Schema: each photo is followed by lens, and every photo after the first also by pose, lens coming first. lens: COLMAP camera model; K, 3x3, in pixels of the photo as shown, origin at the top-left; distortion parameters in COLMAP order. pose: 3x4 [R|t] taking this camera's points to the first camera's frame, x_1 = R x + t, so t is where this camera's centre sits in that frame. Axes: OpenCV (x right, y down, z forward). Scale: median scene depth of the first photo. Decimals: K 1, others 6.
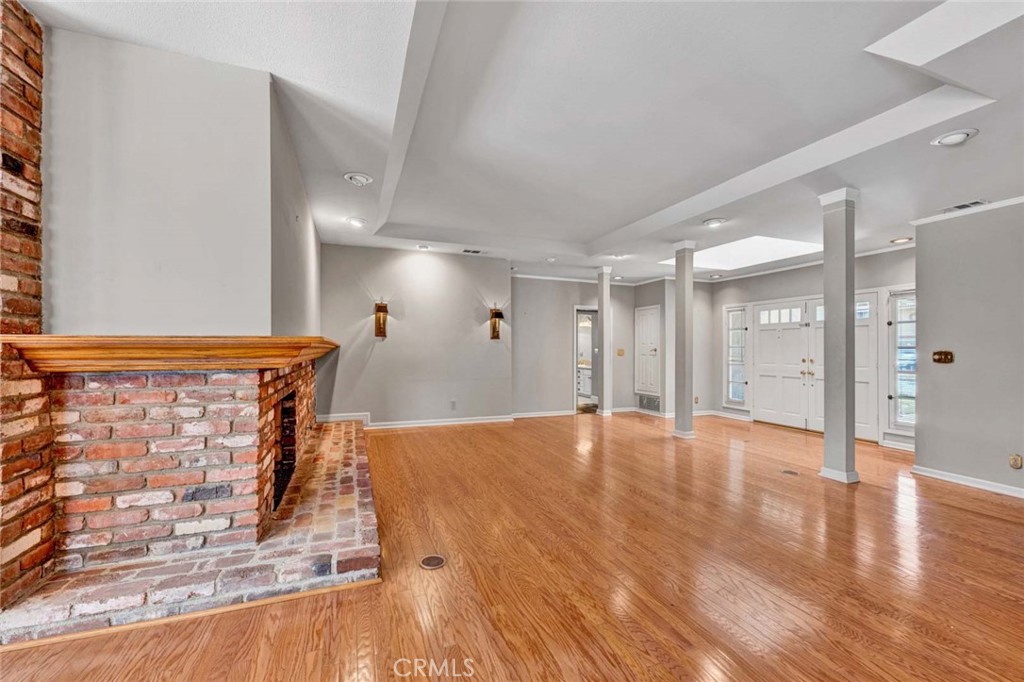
lens RADIAL K [[411.5, 0, 507.1], [0, 411.5, 340.1], [0, 0, 1]] dist [-0.001440, 0.000006]
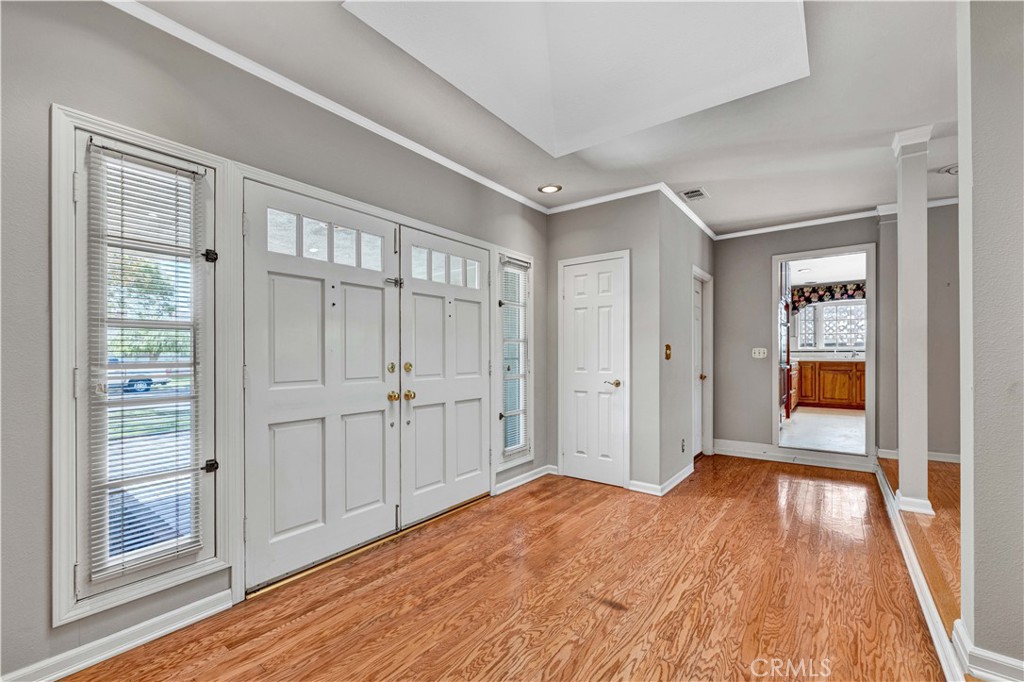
lens RADIAL K [[431.5, 0, 508.9], [0, 431.5, 355.2], [0, 0, 1]] dist [0.001150, 0.000209]
pose [[-0.539563, -0.005671, 0.841926, 0.287046], [-0.018725, 0.999811, -0.005265, 0.036712], [-0.841737, -0.018606, -0.539568, 1.119254]]
